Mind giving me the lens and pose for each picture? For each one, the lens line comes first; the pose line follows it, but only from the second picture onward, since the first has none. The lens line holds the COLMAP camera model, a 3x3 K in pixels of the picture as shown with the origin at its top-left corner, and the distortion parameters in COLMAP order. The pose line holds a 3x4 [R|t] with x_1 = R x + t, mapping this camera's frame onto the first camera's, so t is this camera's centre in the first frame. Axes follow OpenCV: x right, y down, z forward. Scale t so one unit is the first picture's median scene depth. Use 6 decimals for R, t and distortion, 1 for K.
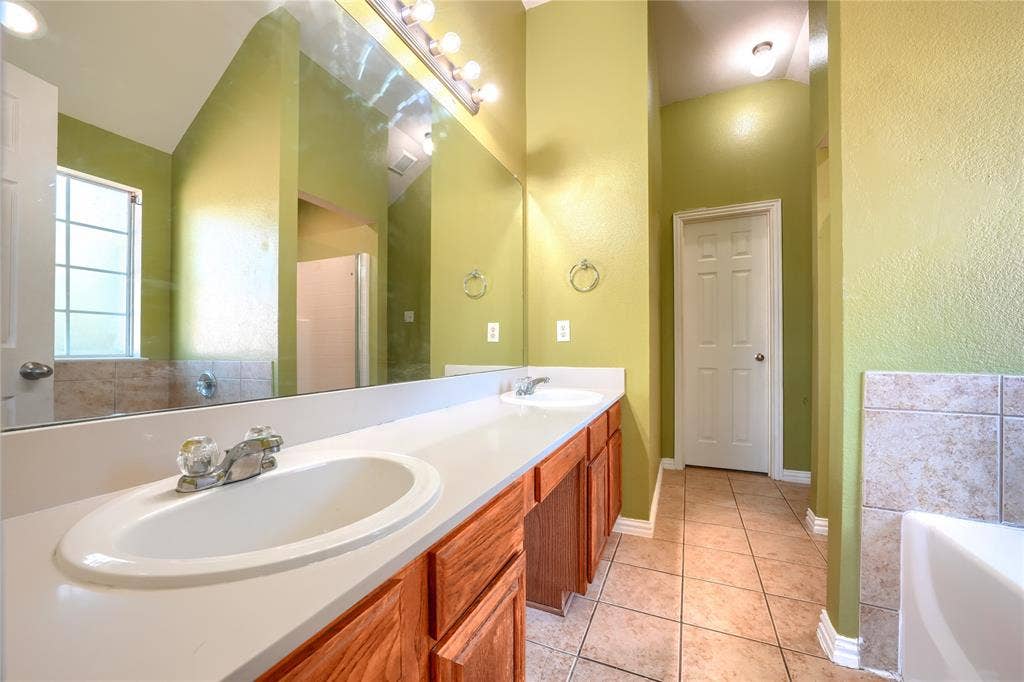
lens RADIAL K [[432.2, 0, 512.0], [0, 432.2, 341.0], [0, 0, 1]] dist [-0.000224, -0.000069]
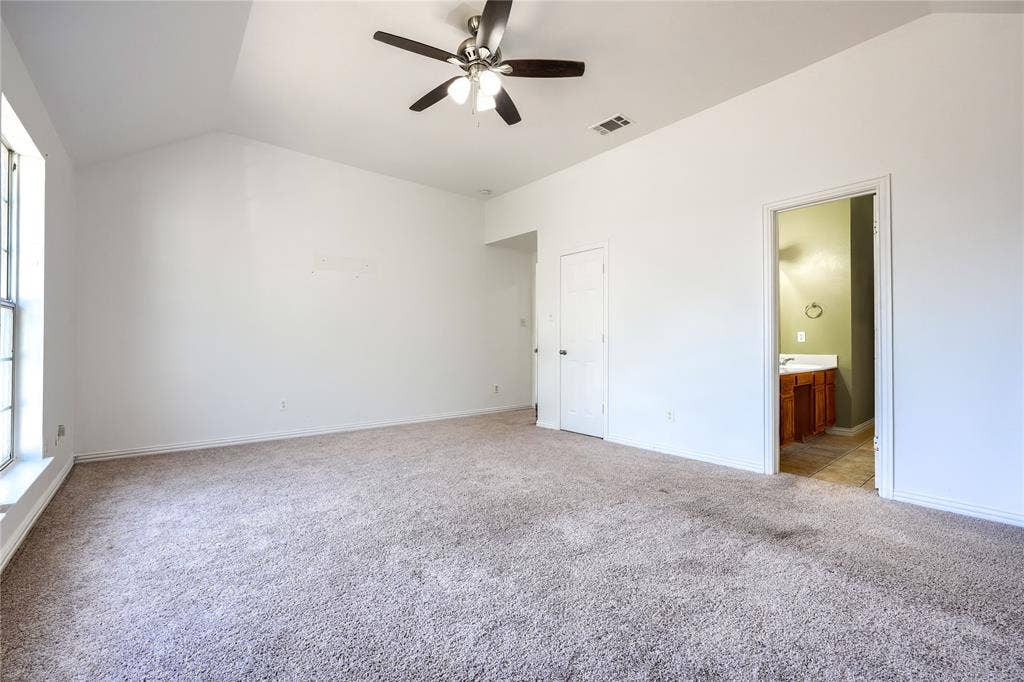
lens RADIAL K [[432.2, 0, 512.0], [0, 432.2, 341.0], [0, 0, 1]] dist [-0.000224, -0.000069]
pose [[0.897017, -0.003258, -0.441983, -0.221915], [0.001383, 0.999989, -0.004565, 0.004024], [0.441993, 0.003483, 0.897012, -1.549133]]
